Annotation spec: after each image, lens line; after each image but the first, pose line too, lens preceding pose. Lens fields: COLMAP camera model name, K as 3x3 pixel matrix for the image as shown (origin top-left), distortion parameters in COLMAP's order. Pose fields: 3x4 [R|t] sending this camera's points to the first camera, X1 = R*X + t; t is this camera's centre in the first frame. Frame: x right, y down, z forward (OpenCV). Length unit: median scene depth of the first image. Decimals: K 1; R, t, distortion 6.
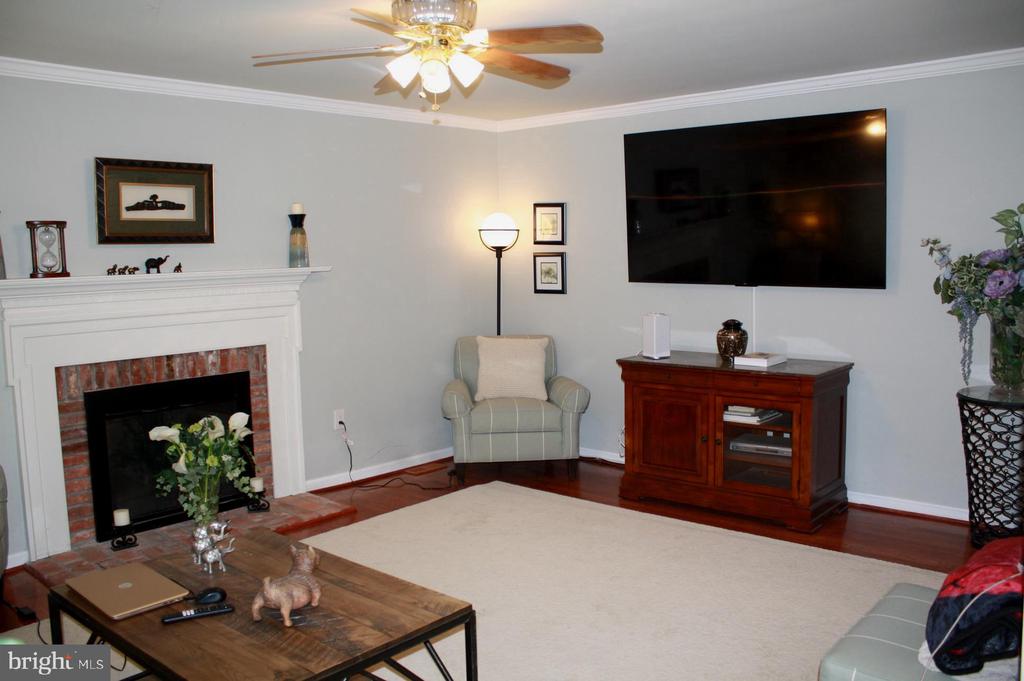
lens RADIAL K [[870.6, 0, 512.0], [0, 870.6, 340.5], [0, 0, 1]] dist [-0.008691, -0.002456]
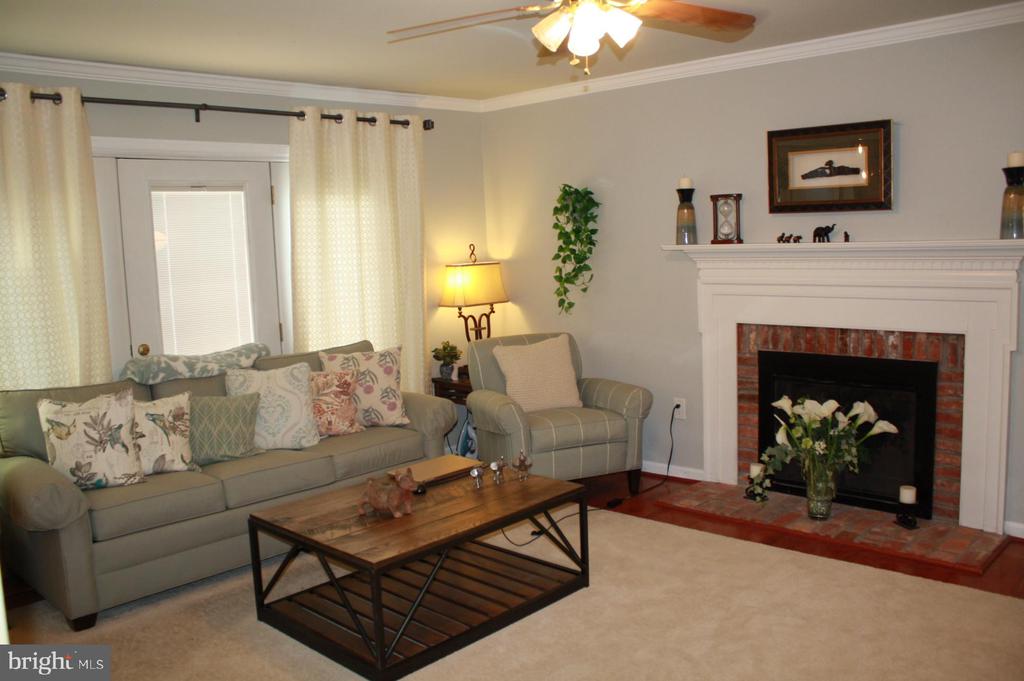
lens RADIAL K [[898.6, 0, 512.0], [0, 898.6, 340.5], [0, 0, 1]] dist [0.001869, 0.002756]
pose [[0.032577, 0.140995, -0.989474, 0.602142], [-0.077727, 0.987359, 0.138135, -0.082514], [0.996442, 0.072409, 0.043124, 0.631542]]
